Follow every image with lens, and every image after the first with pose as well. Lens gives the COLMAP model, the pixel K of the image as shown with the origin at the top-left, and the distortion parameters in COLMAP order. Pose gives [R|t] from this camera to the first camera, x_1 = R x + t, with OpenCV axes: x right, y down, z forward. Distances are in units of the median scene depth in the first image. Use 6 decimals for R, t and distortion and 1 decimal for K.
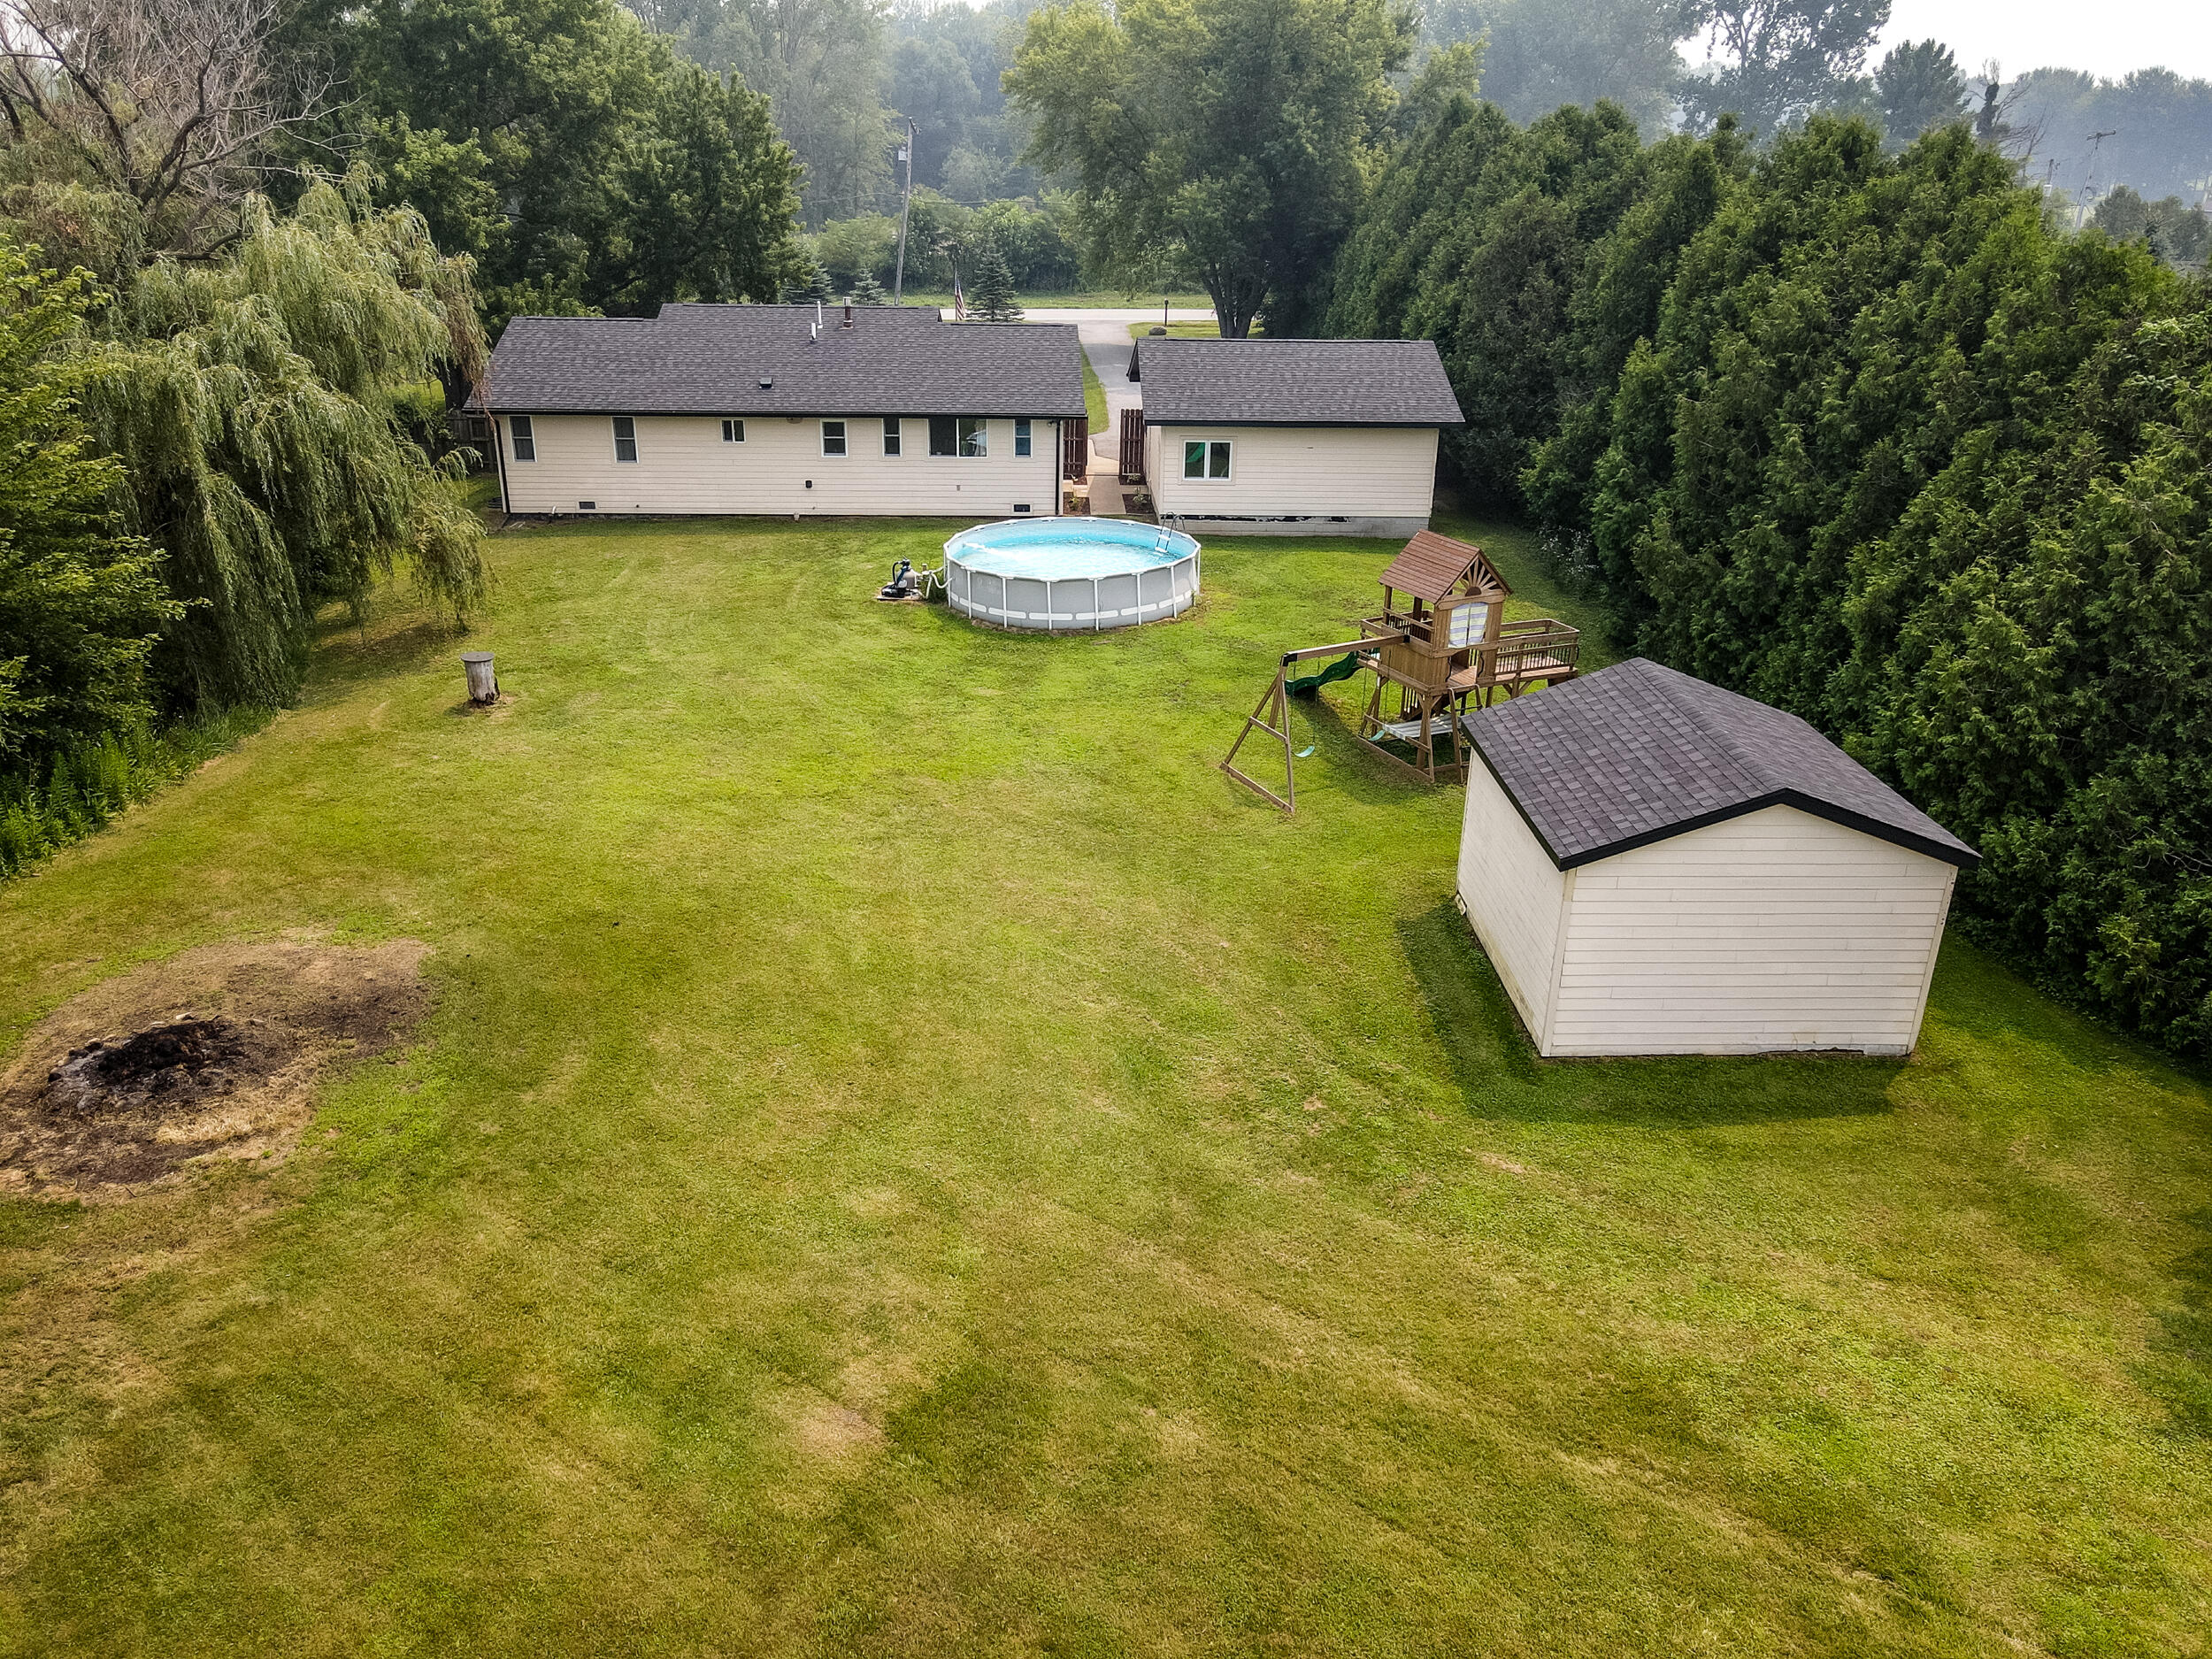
lens RADIAL K [[1615.2, 0, 1106.0], [0, 1615.2, 829.5], [0, 0, 1]] dist [-0.009186, 0.045559]
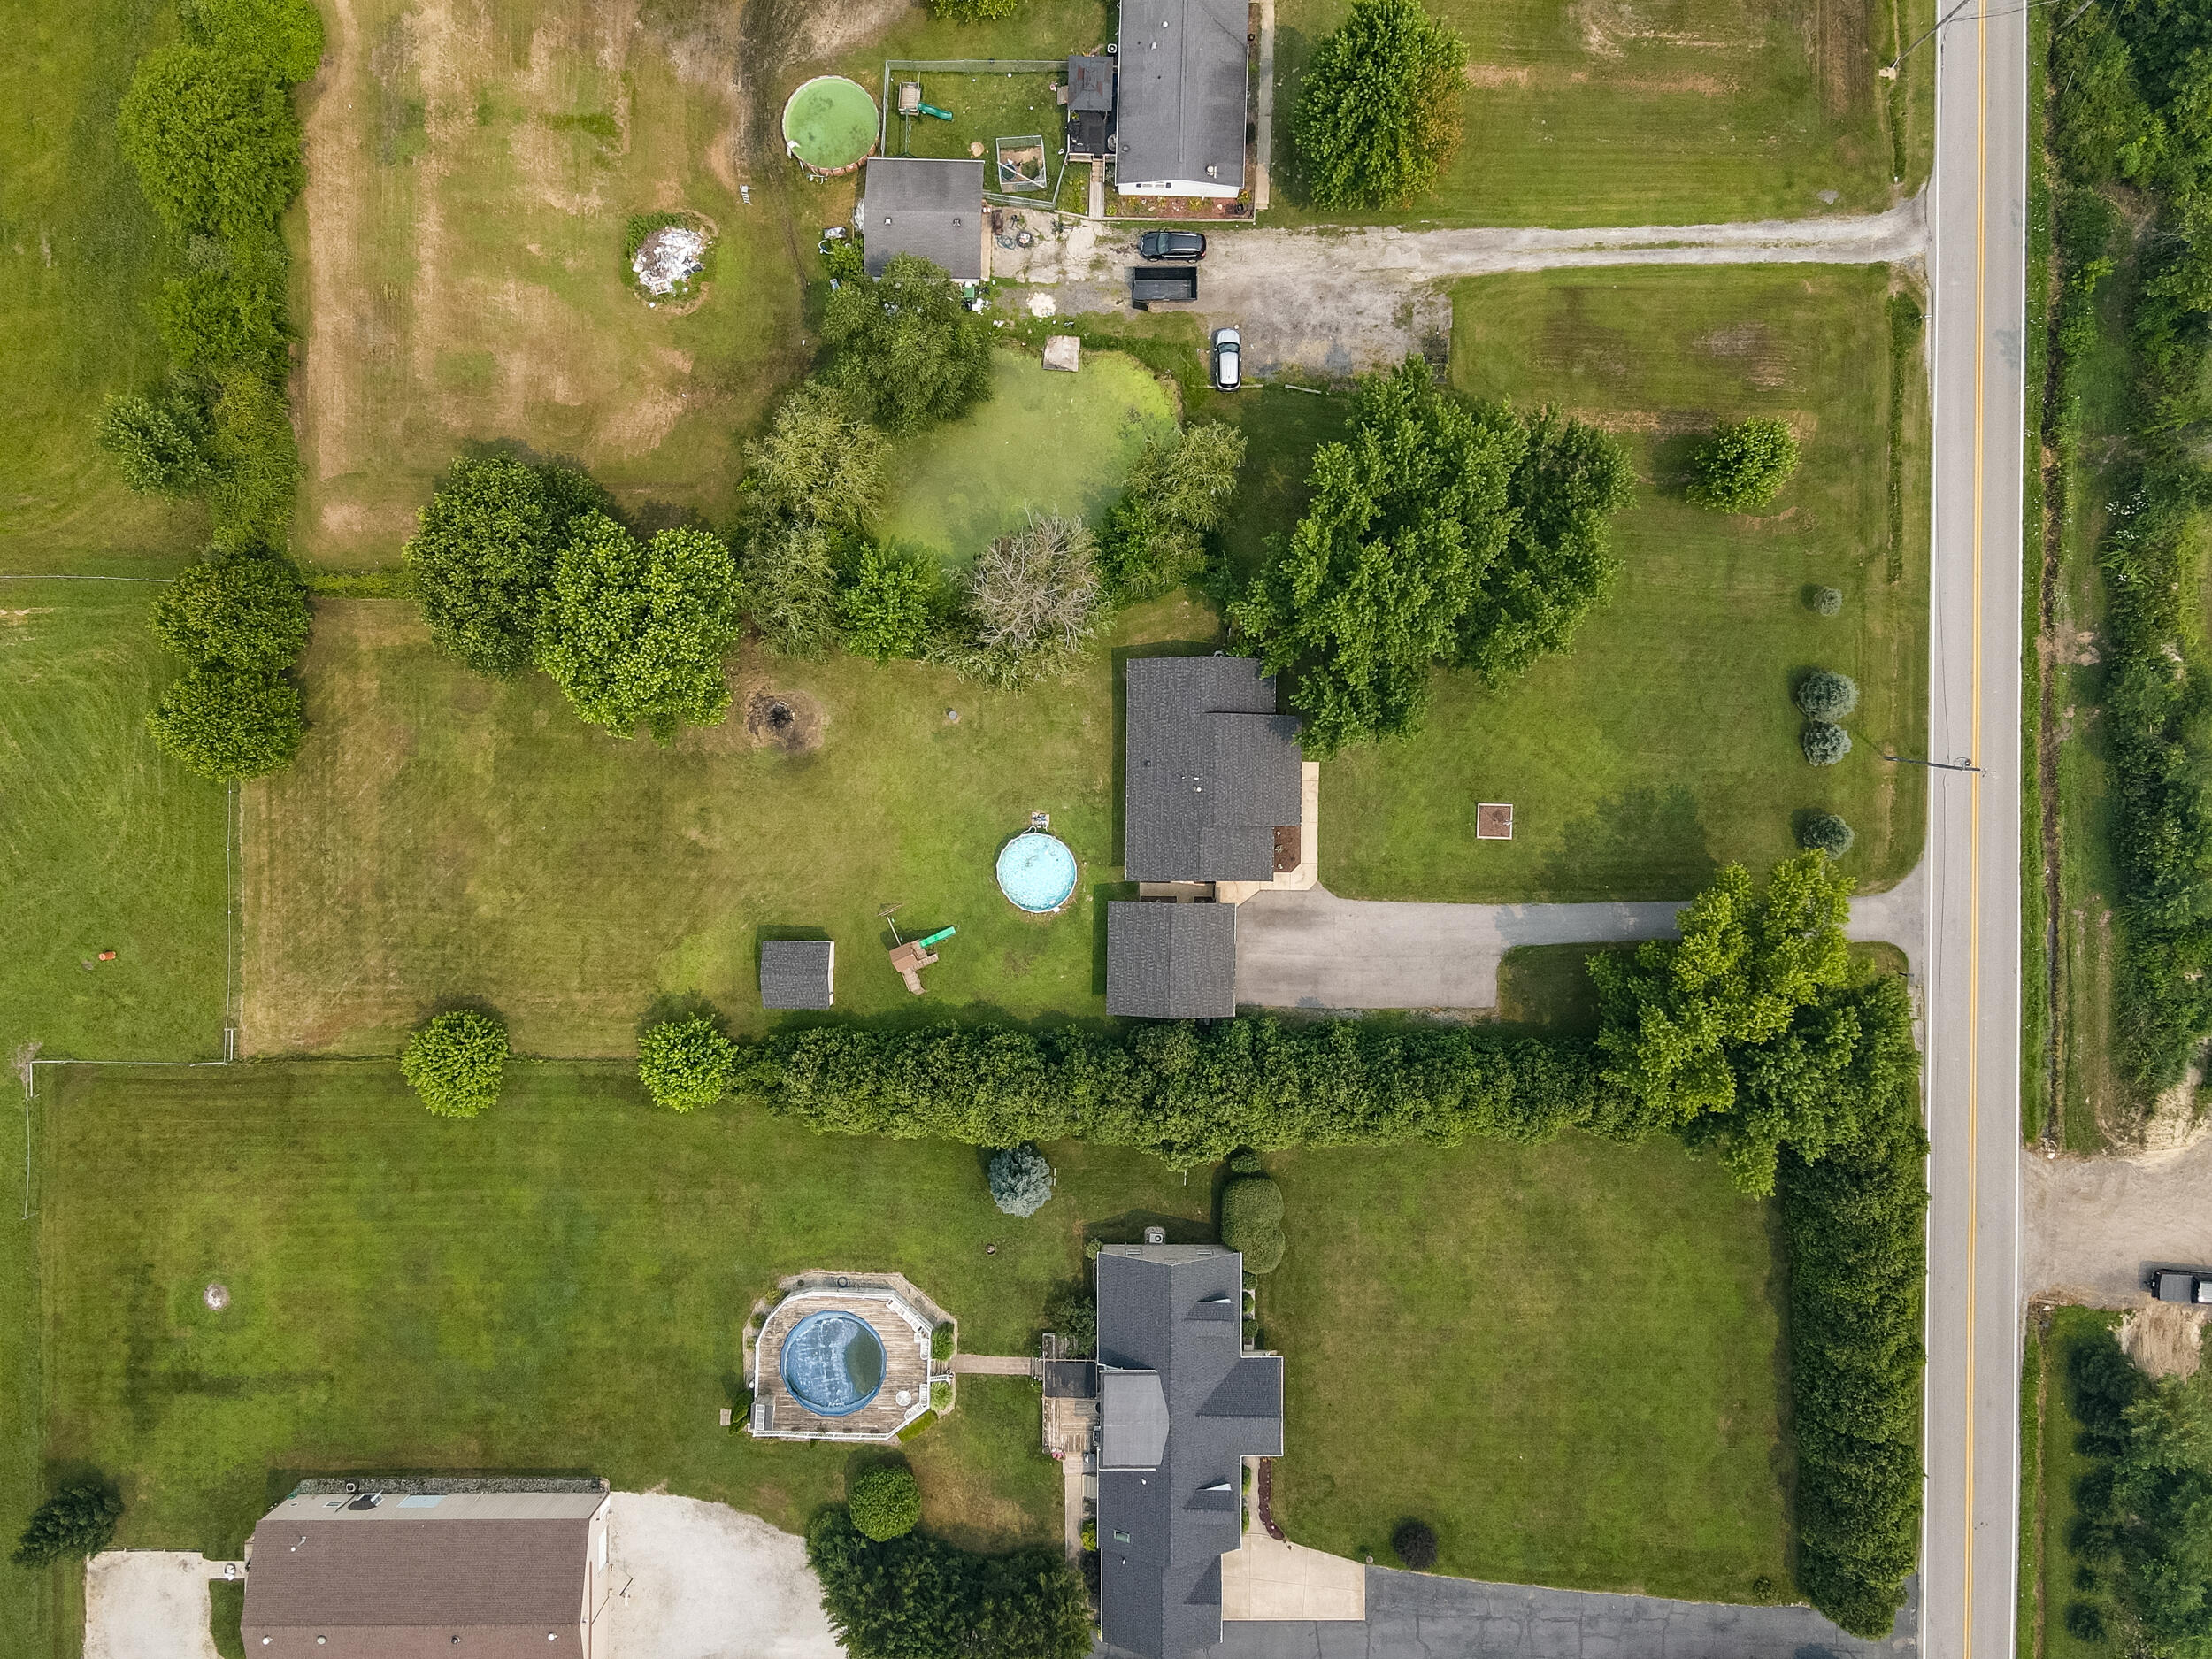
lens RADIAL K [[1615.2, 0, 1106.0], [0, 1615.2, 829.5], [0, 0, 1]] dist [-0.009186, 0.045559]
pose [[-0.050333, 0.998644, 0.013326, -0.257327], [-0.399381, -0.032355, 0.916214, -5.209536], [0.915402, 0.040794, 0.400468, -0.272746]]
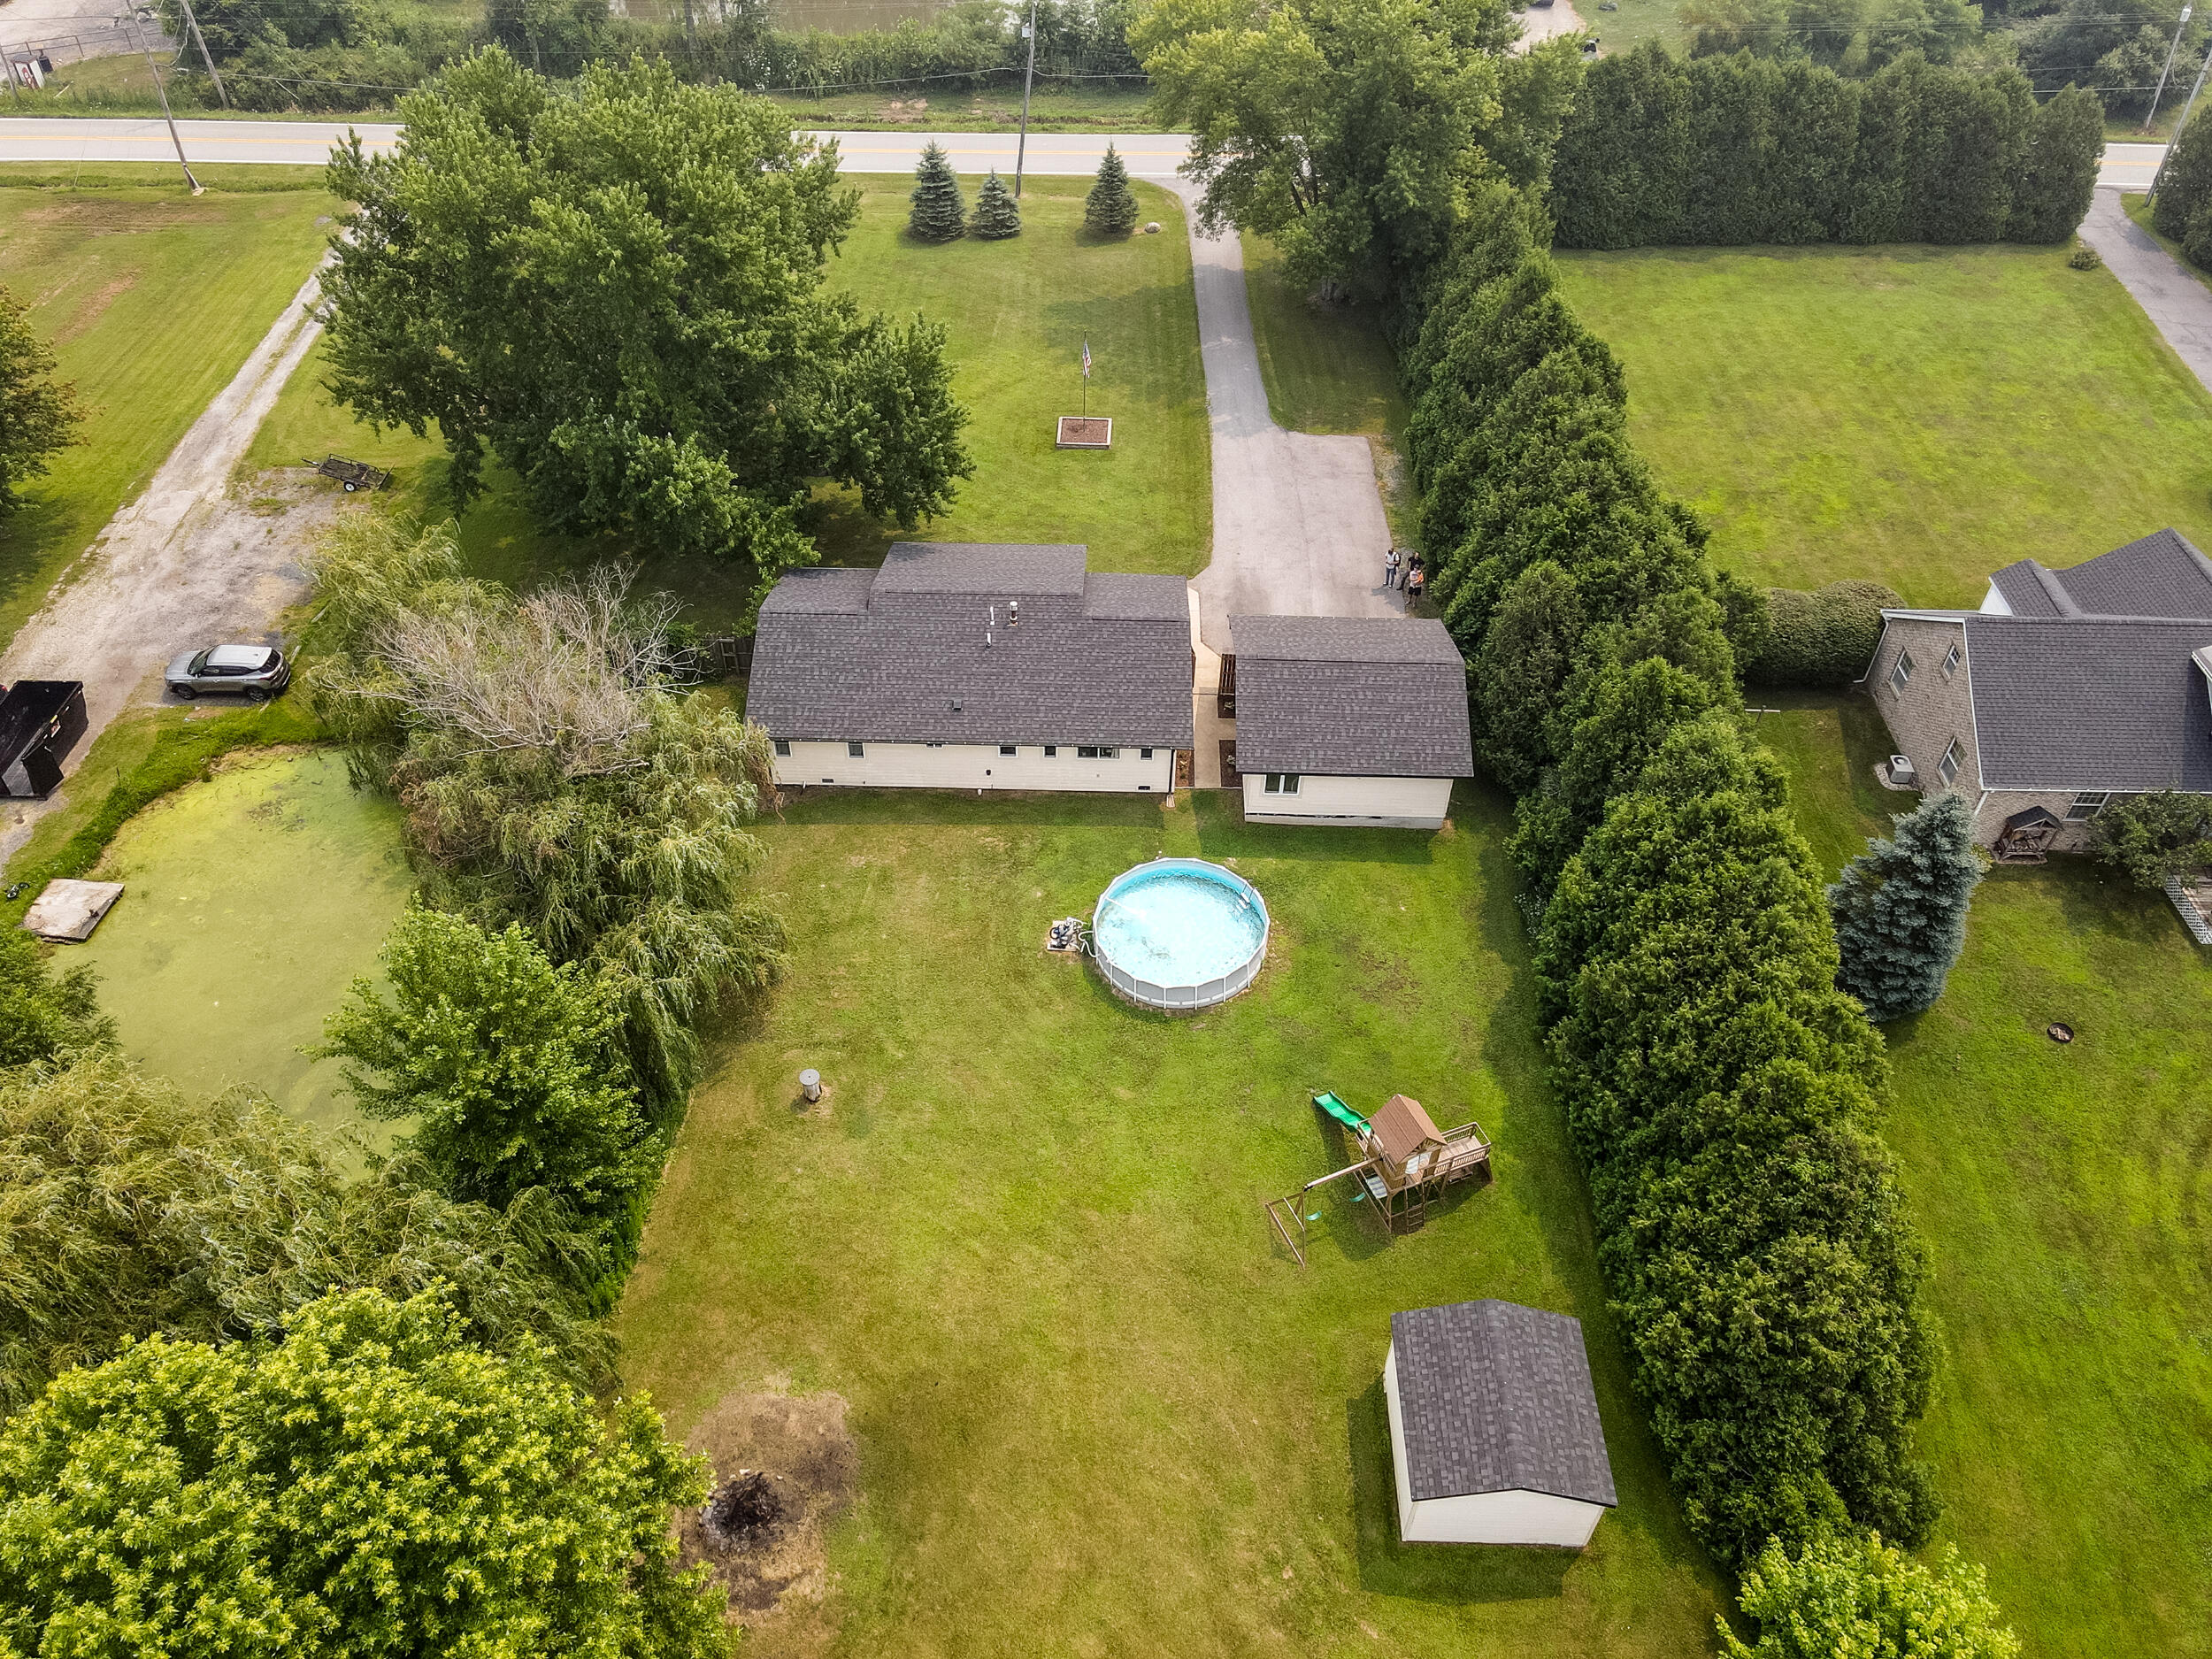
lens RADIAL K [[1615.2, 0, 1106.0], [0, 1615.2, 829.5], [0, 0, 1]] dist [-0.009186, 0.045559]
pose [[0.998341, 0.041739, -0.039665, -0.055997], [-0.025269, 0.936580, 0.349542, -1.246084], [0.051739, -0.347960, 0.936081, -0.556628]]
